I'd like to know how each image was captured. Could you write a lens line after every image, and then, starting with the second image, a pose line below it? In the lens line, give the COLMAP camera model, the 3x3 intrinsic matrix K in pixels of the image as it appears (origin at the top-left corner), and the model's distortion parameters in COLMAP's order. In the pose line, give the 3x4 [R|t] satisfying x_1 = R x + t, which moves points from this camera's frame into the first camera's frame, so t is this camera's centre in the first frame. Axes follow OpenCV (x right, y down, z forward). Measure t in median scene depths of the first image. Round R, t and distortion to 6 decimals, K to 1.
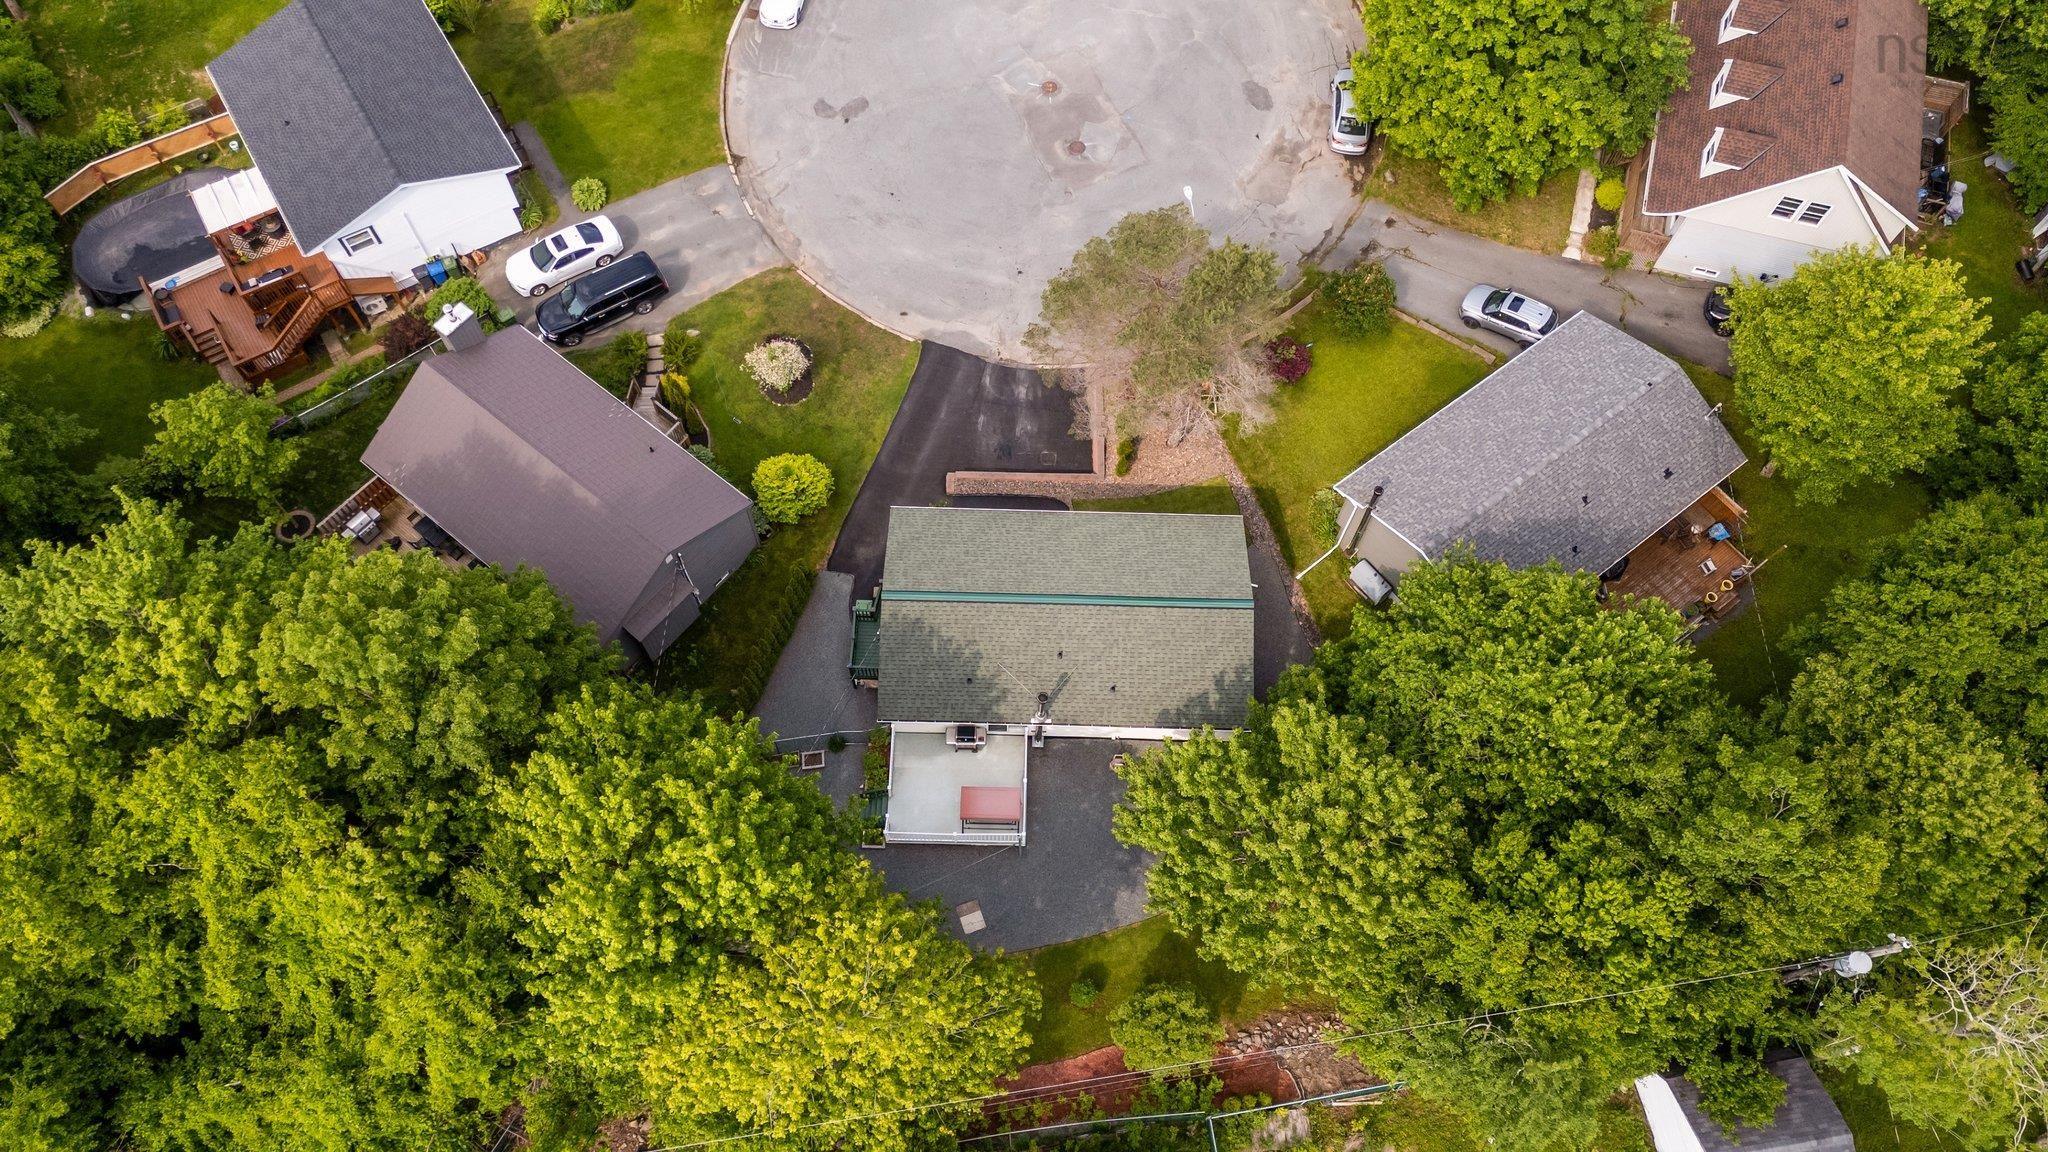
lens RADIAL K [[1517.0, 0, 1027.6], [0, 1517.0, 580.0], [0, 0, 1]] dist [-0.006195, -0.007692]
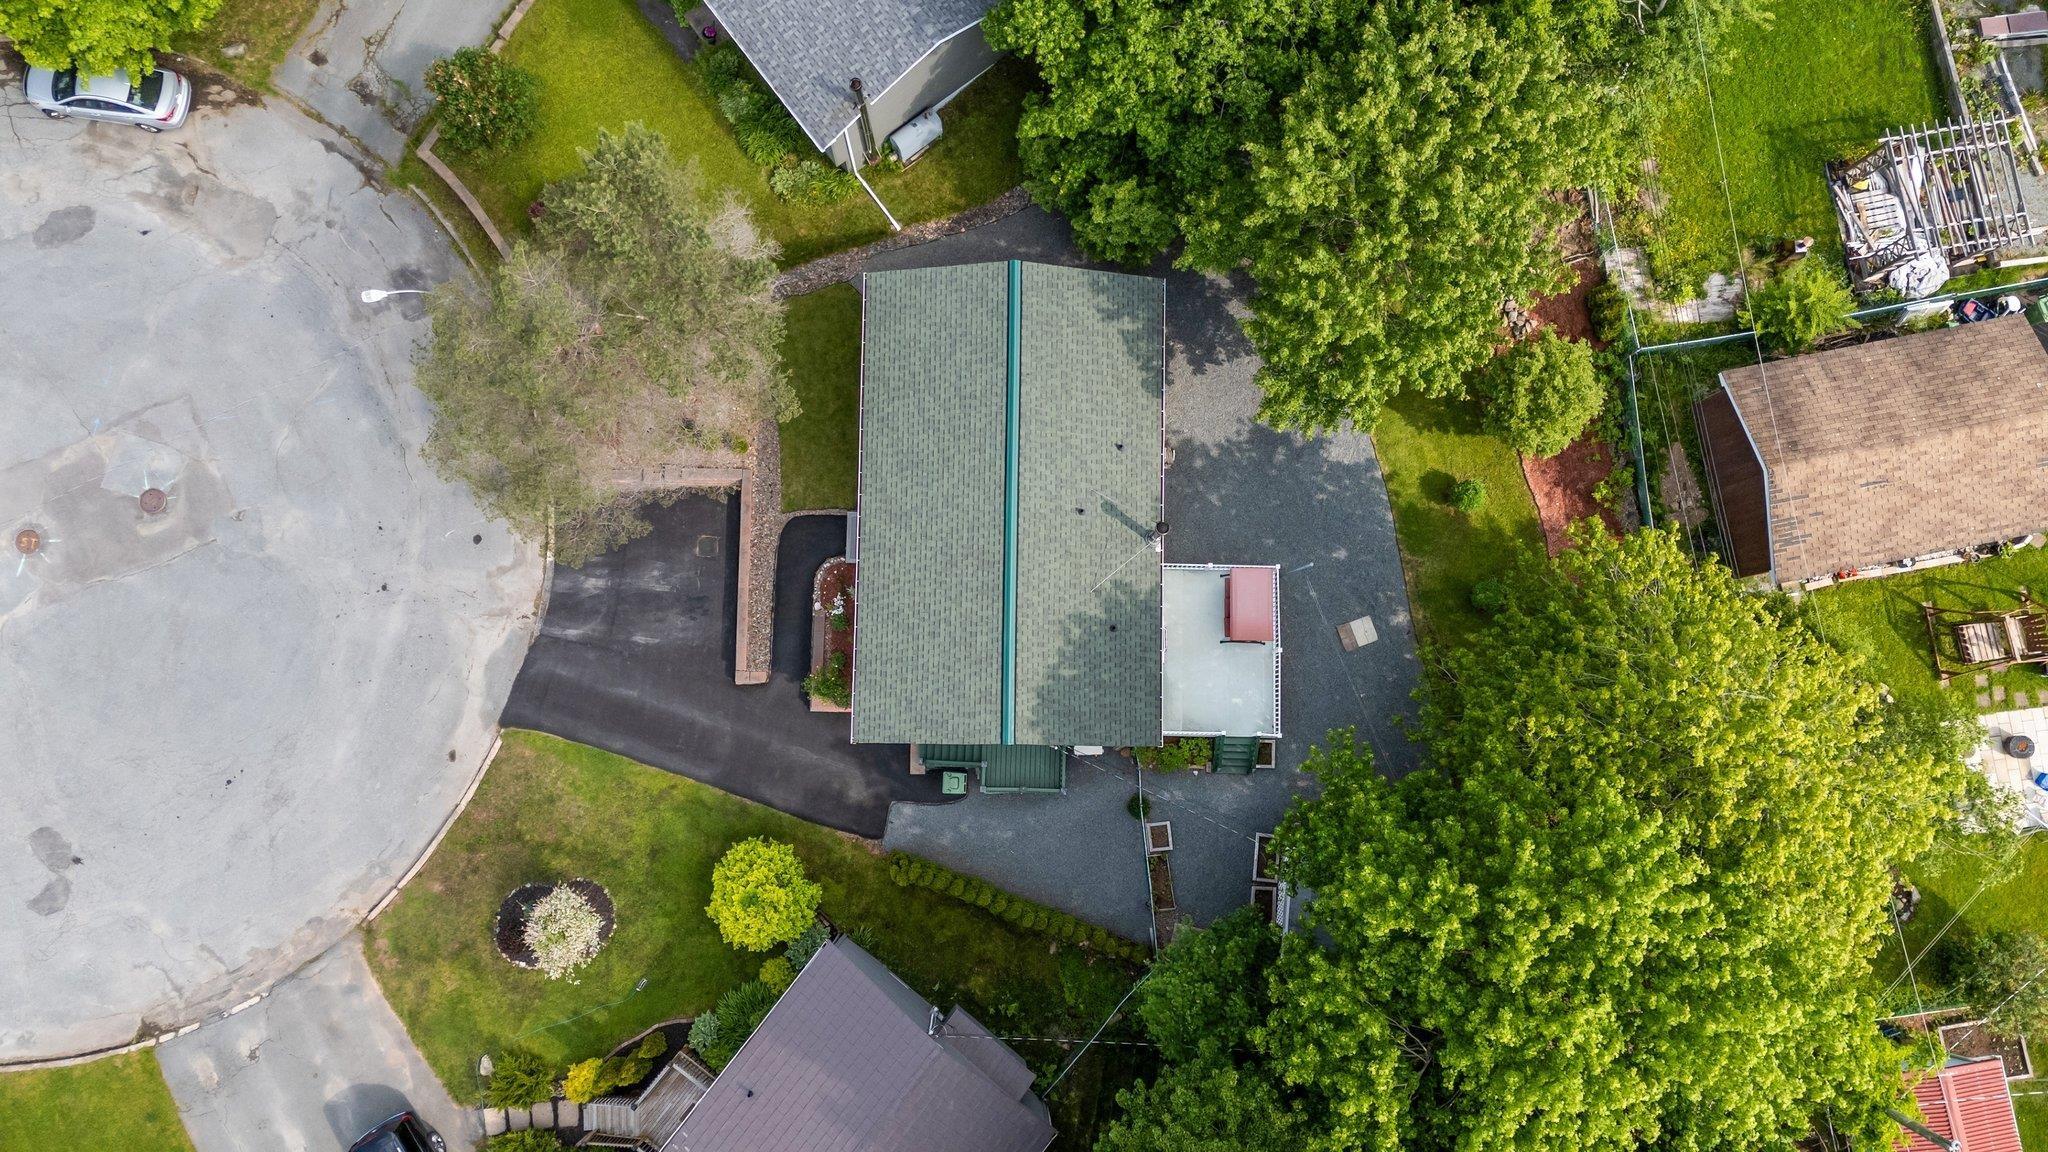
lens RADIAL K [[1517.0, 0, 1027.6], [0, 1517.0, 580.0], [0, 0, 1]] dist [-0.006195, -0.007692]
pose [[-0.004404, -0.994456, 0.105065, -0.075713], [0.885357, 0.044967, 0.462733, -0.265936], [-0.464891, 0.095058, 0.880250, 0.267571]]
